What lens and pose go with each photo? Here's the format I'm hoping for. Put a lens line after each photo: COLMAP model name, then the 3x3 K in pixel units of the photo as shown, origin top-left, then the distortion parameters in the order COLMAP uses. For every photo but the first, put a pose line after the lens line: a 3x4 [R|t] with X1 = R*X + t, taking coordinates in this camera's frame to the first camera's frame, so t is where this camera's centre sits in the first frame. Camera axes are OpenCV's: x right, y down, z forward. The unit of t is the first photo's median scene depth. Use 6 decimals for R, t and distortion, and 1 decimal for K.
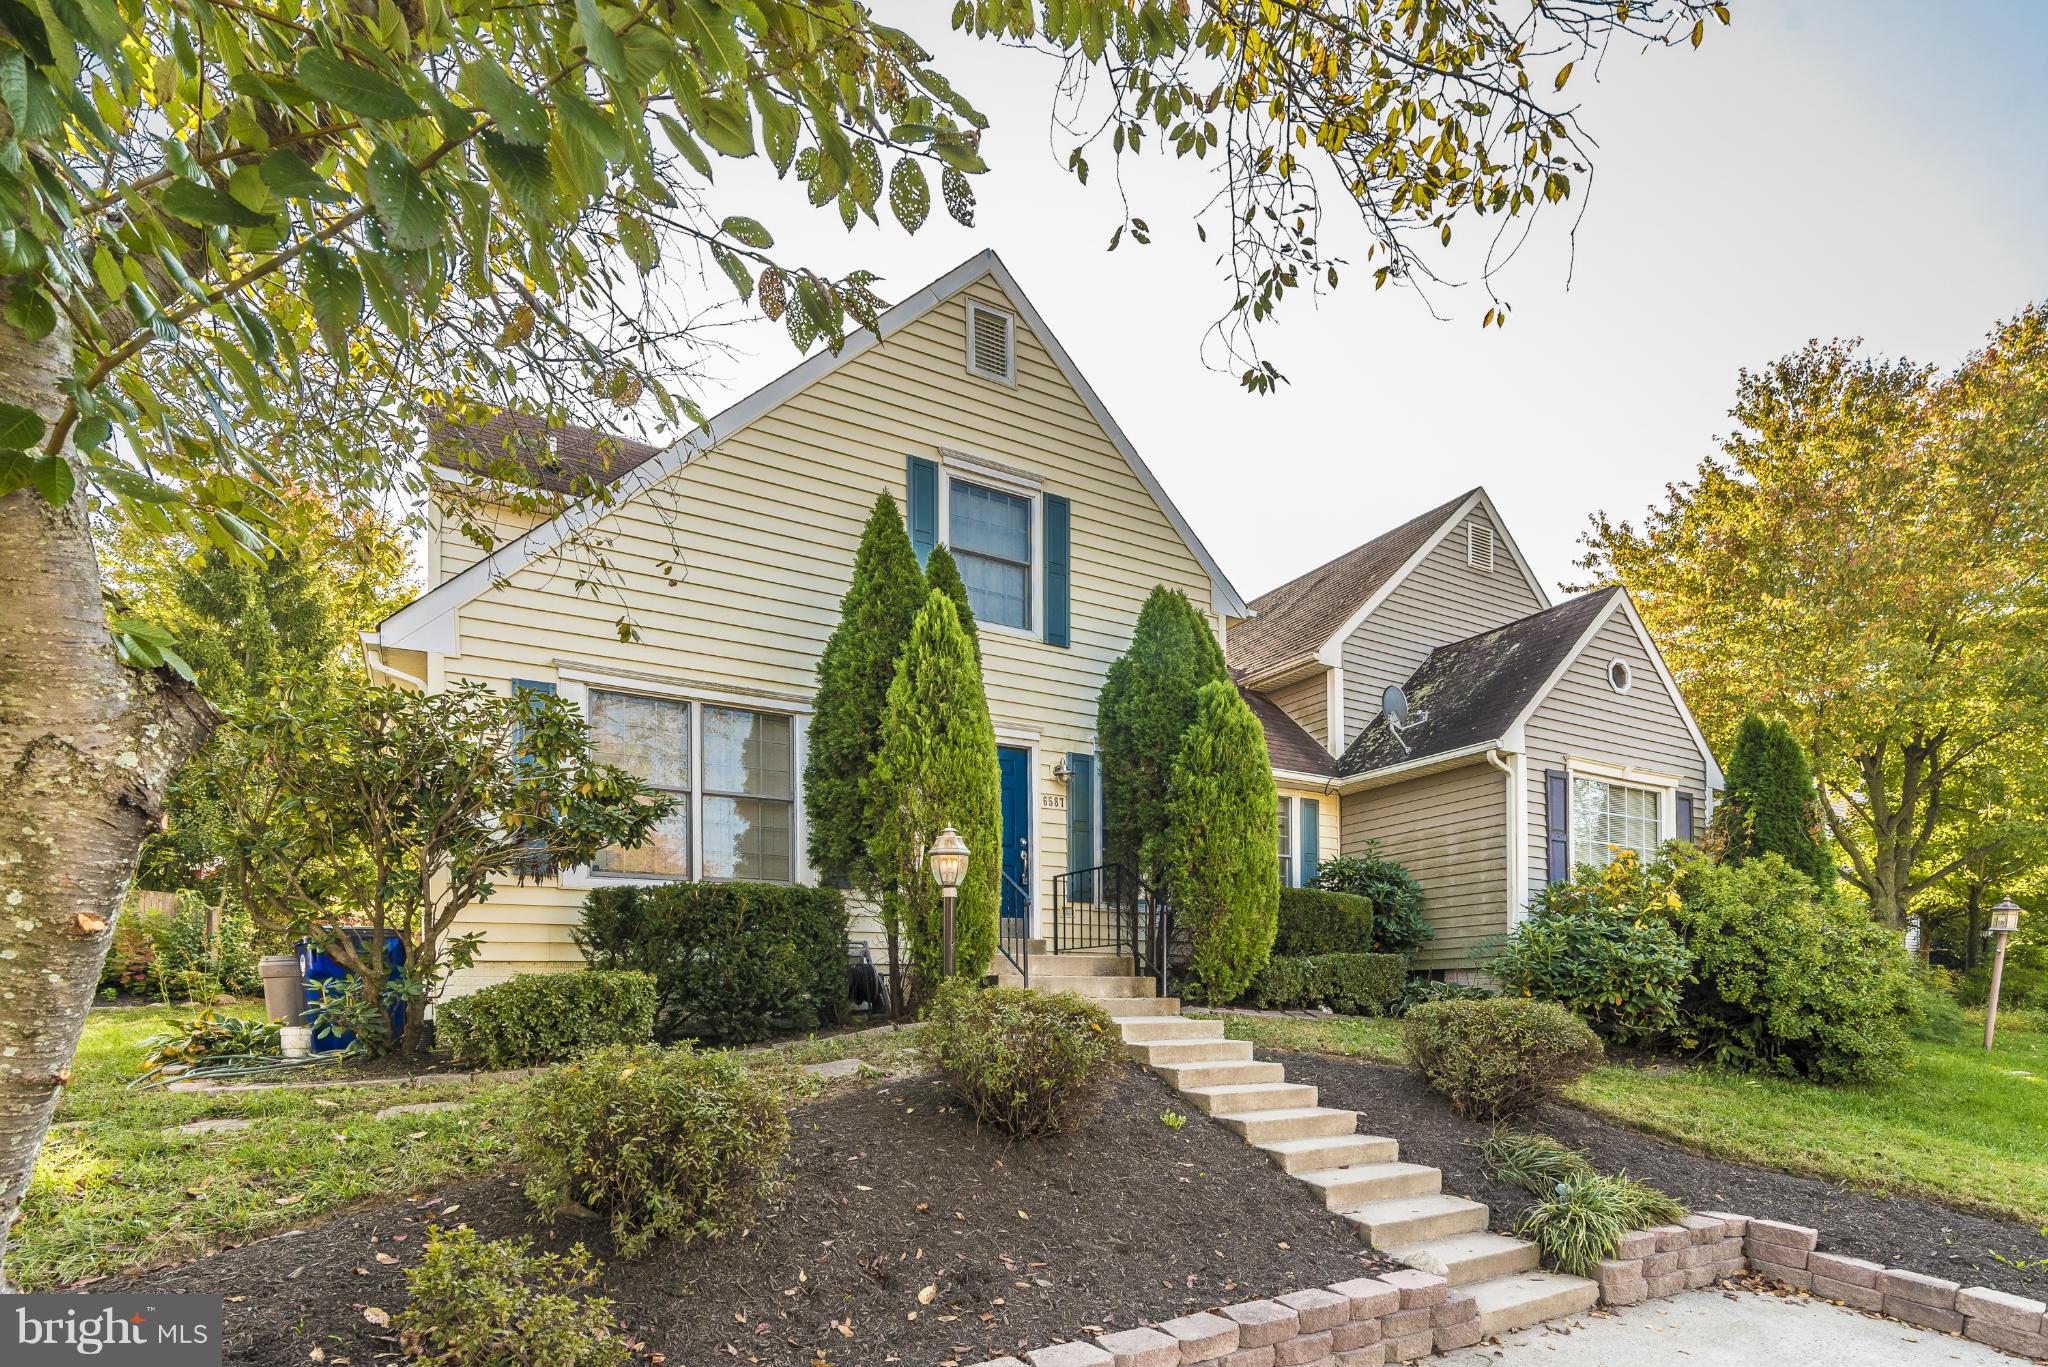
lens RADIAL K [[920.9, 0, 1027.1], [0, 920.9, 695.4], [0, 0, 1]] dist [0.022281, -0.001837]
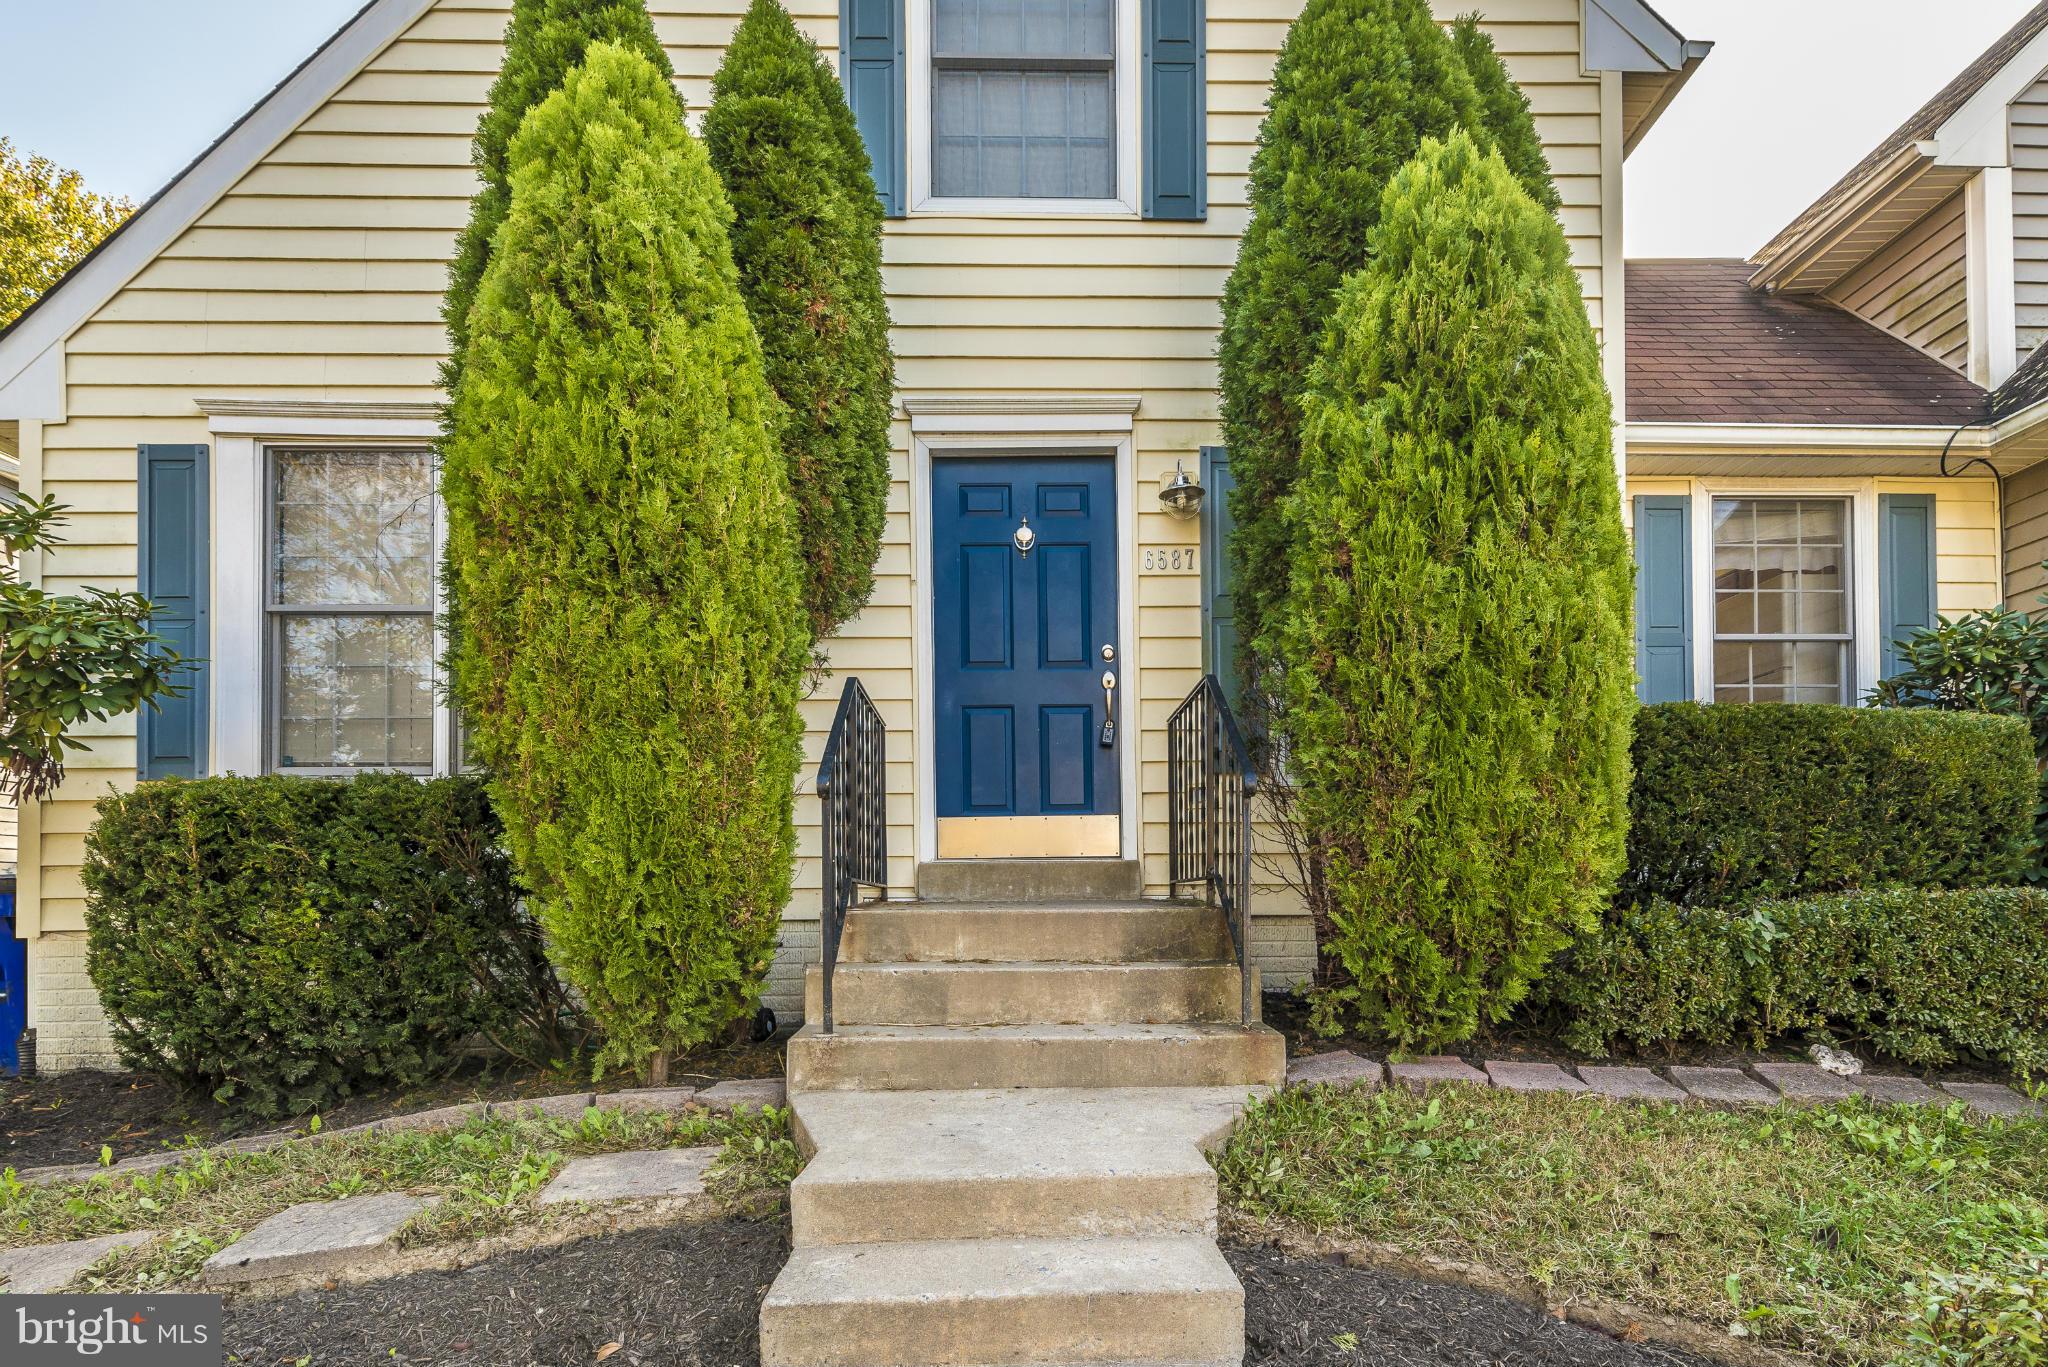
lens RADIAL K [[1220.7, 0, 1025.0], [0, 1220.7, 675.0], [0, 0, 1]] dist [0.002494, 0.000810]
pose [[0.906693, -0.082286, -0.413686, 0.241513], [0.136707, 0.985172, 0.103666, 0.115744], [0.399022, -0.150547, 0.904498, 0.490565]]
